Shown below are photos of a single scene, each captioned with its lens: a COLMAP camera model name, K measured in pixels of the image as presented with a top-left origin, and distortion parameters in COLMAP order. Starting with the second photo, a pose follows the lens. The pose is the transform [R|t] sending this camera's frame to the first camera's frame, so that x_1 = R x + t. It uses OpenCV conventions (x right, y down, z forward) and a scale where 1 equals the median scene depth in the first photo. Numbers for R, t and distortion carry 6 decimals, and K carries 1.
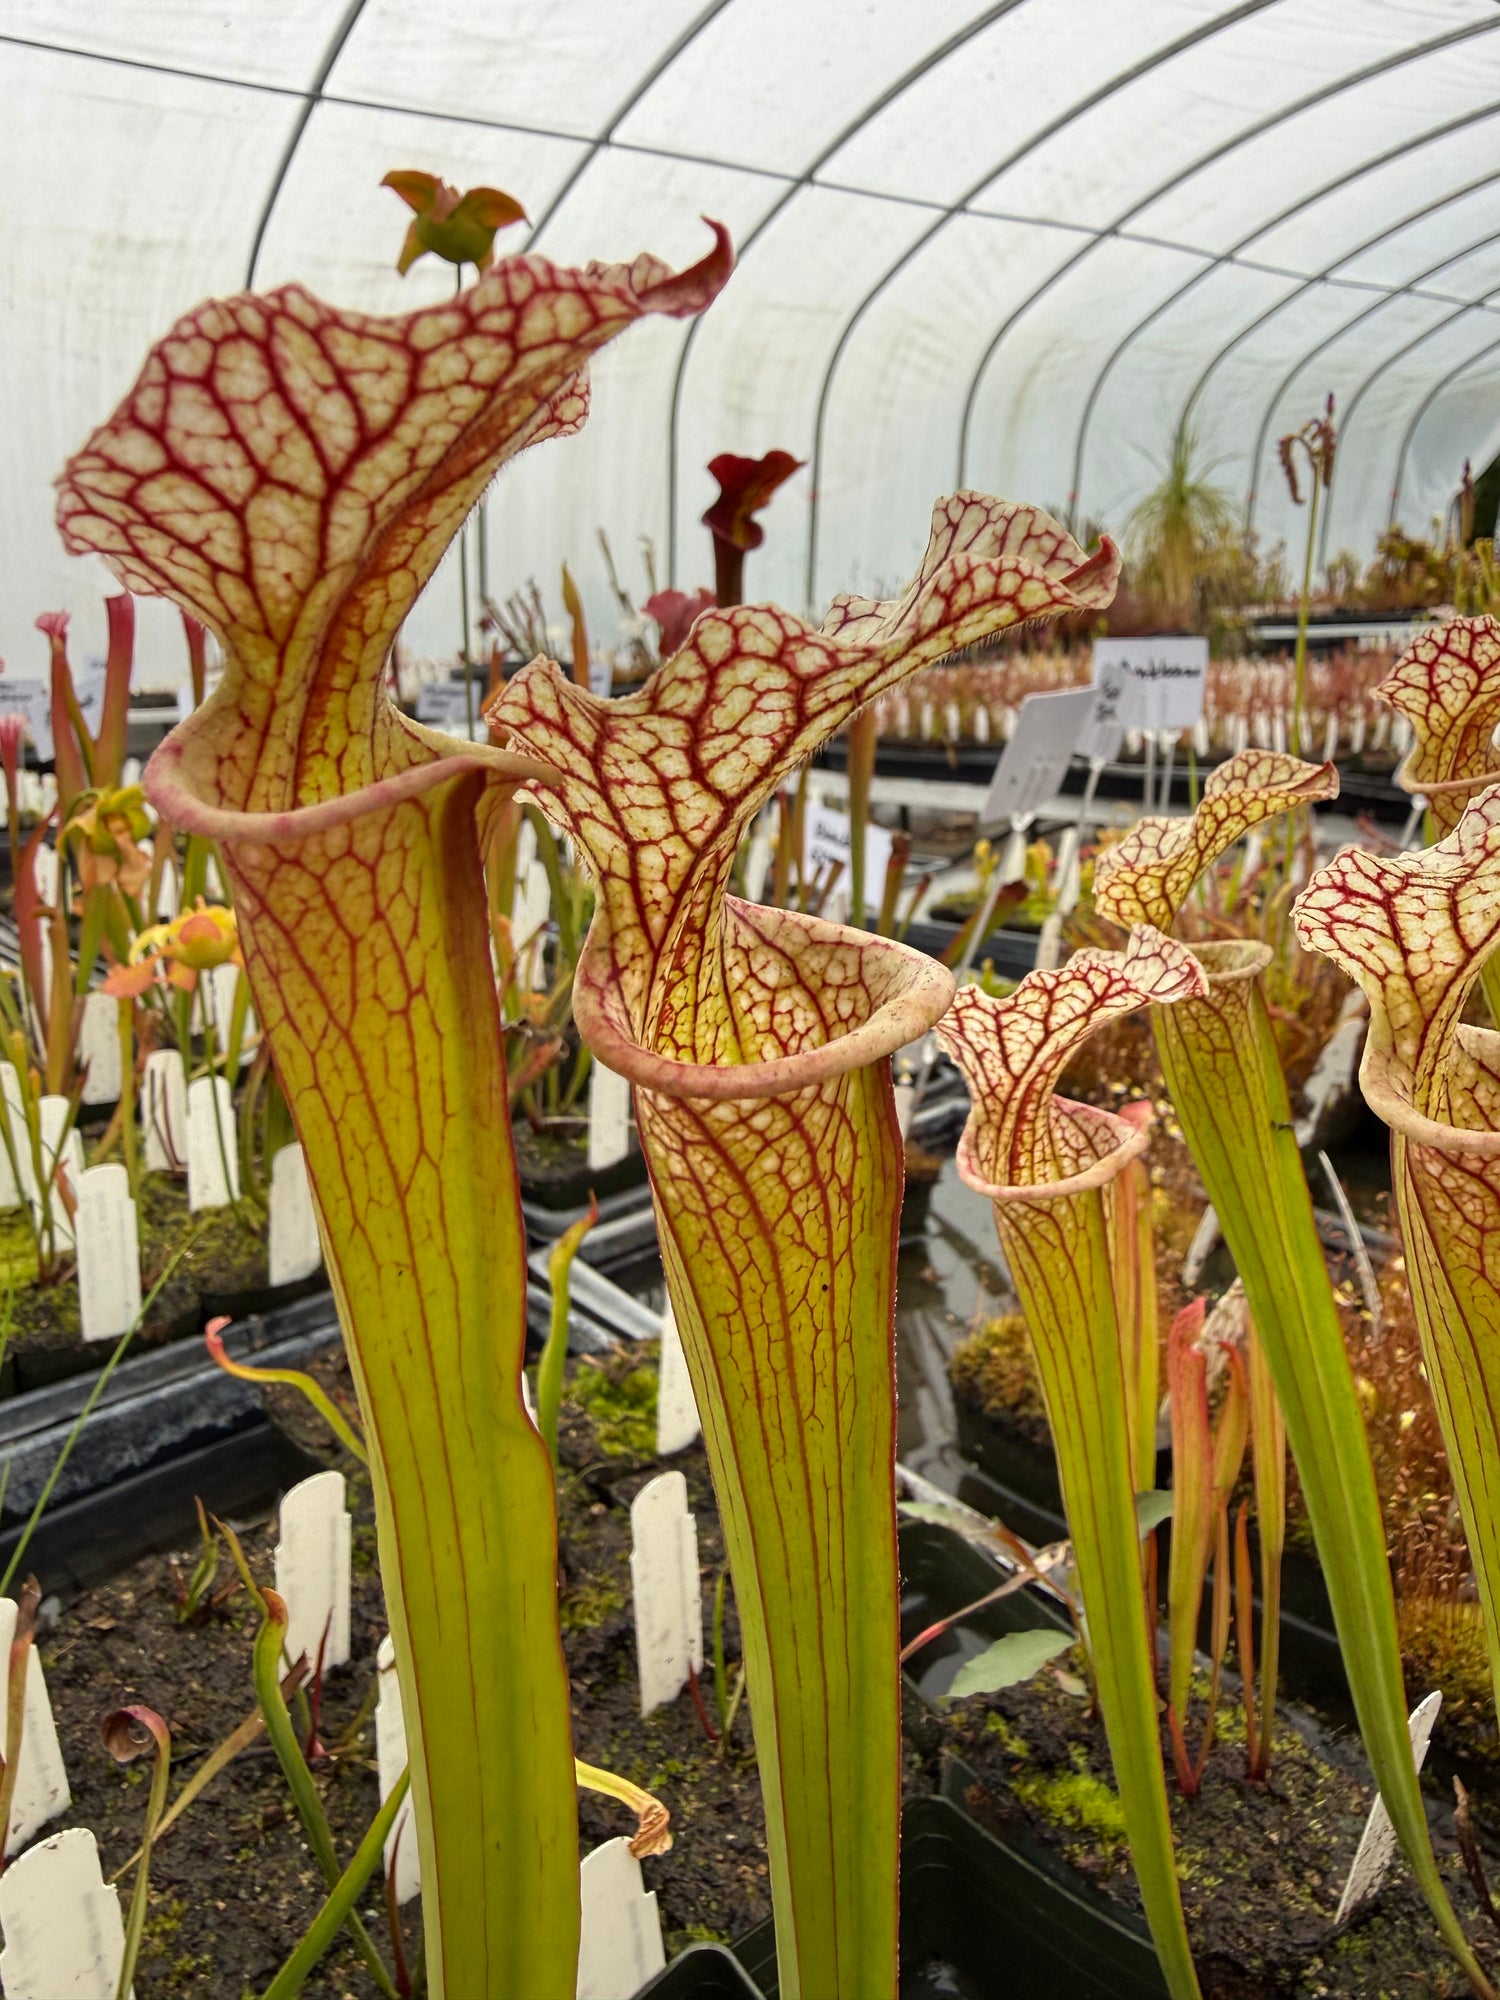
lens RADIAL K [[1407.7, 0, 718.8], [0, 1407.7, 893.5], [0, 0, 1]] dist [0.001620, 0.002132]
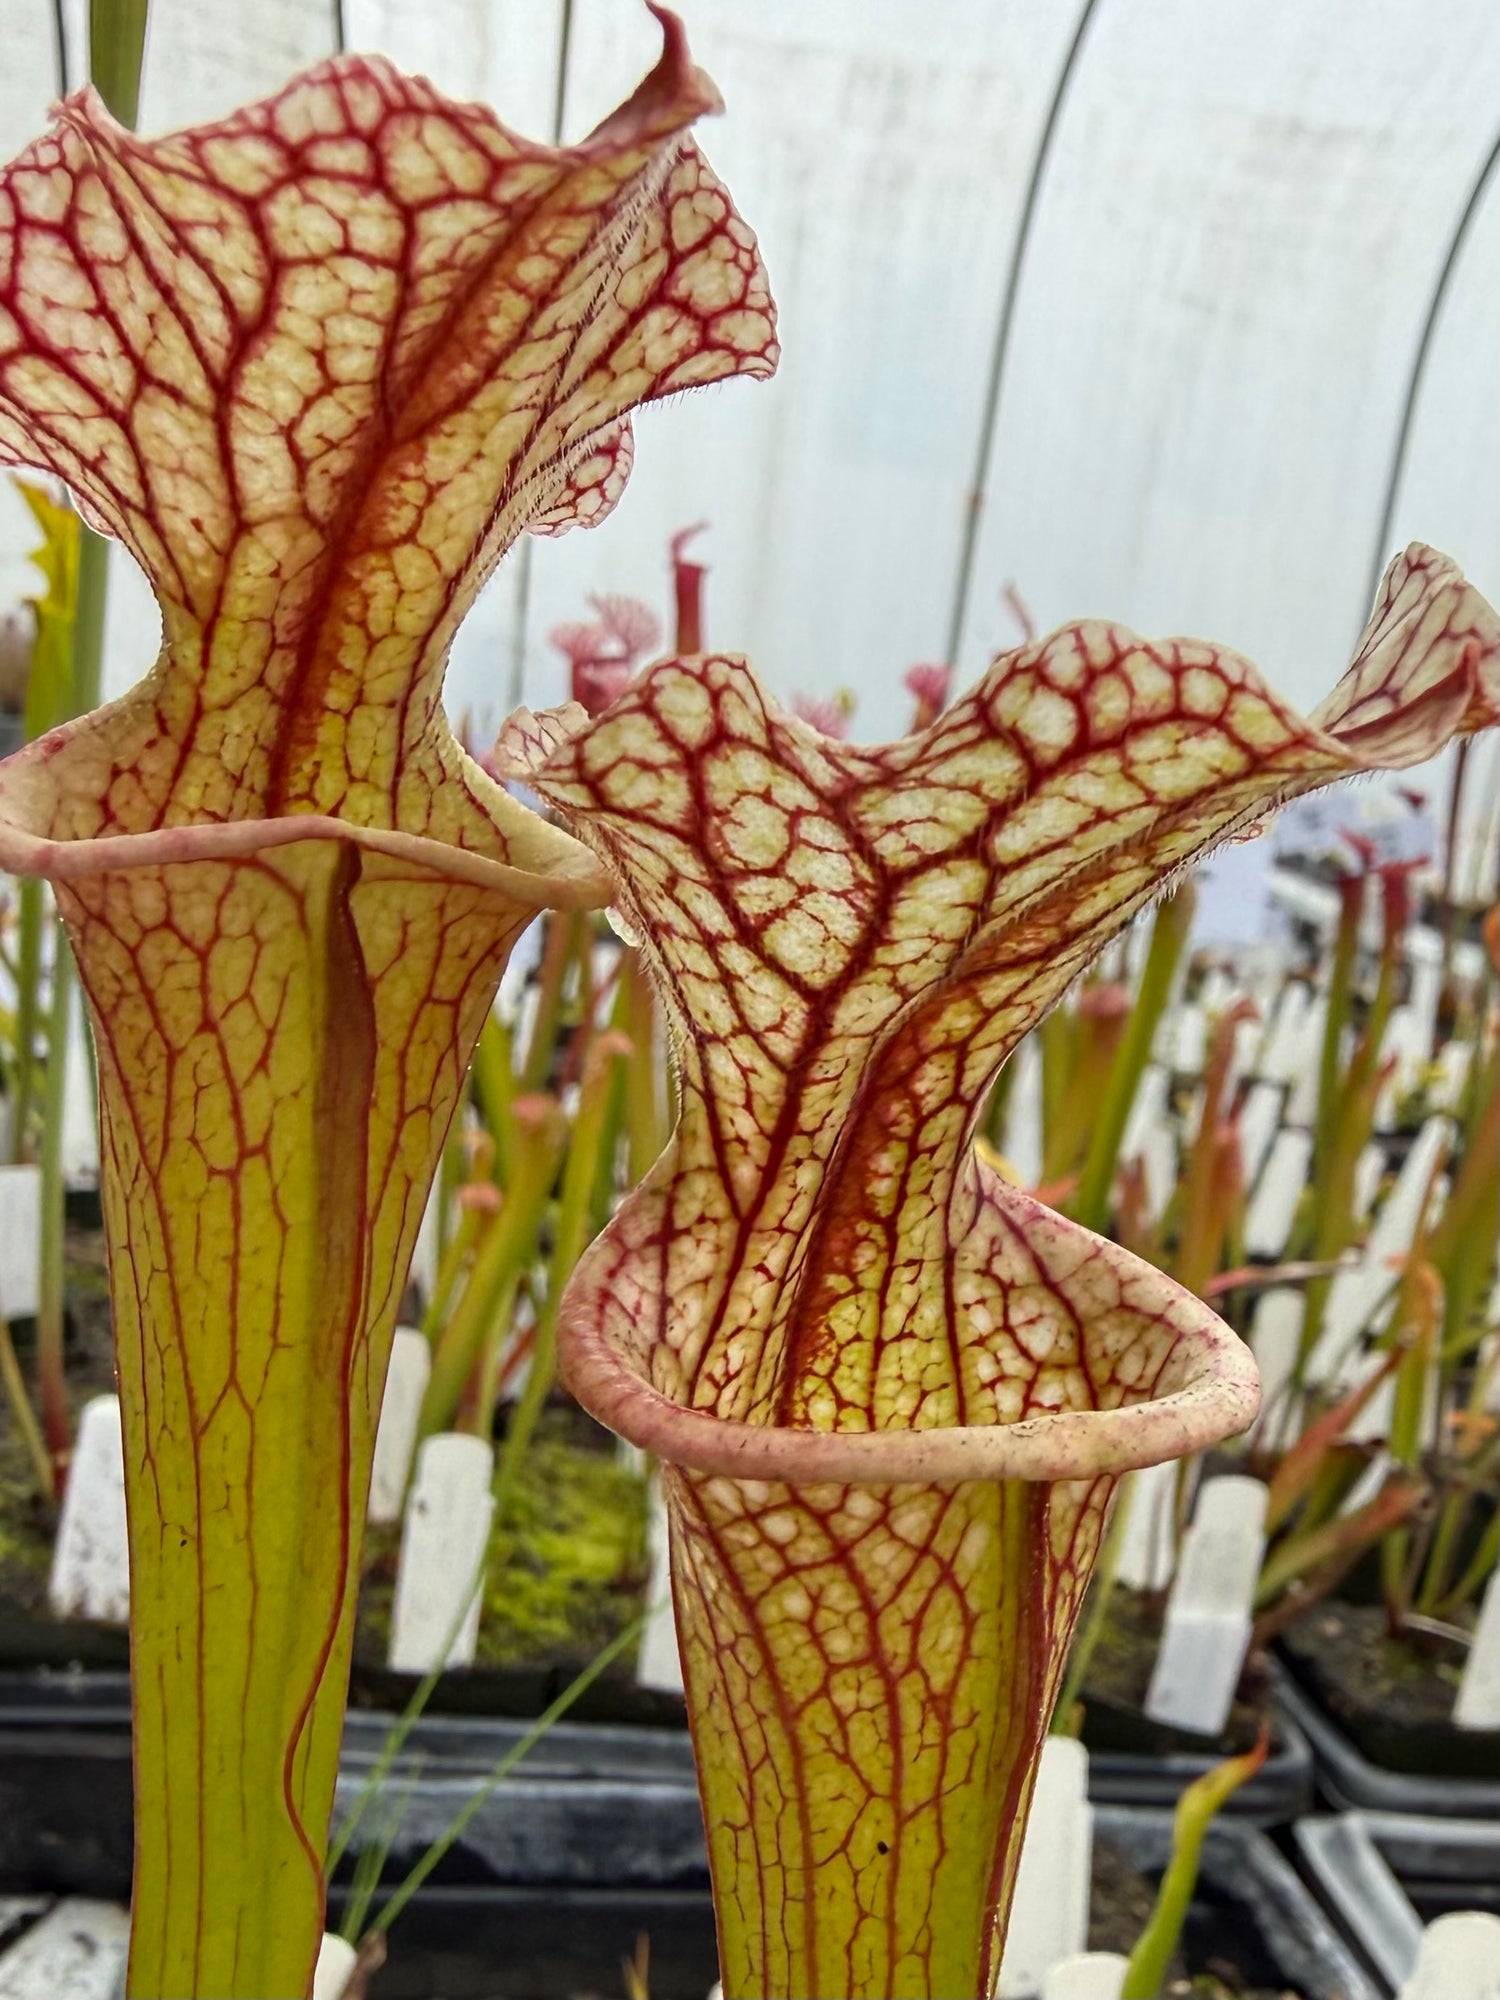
lens RADIAL K [[2268.0, 0, 728.5], [0, 2268.0, 1234.3], [0, 0, 1]] dist [-0.001885, 0.001100]
pose [[0.835796, 0.263853, -0.481484, 0.442764], [-0.254720, 0.963212, 0.085679, -0.038155], [0.486377, 0.051034, 0.872257, 0.126122]]
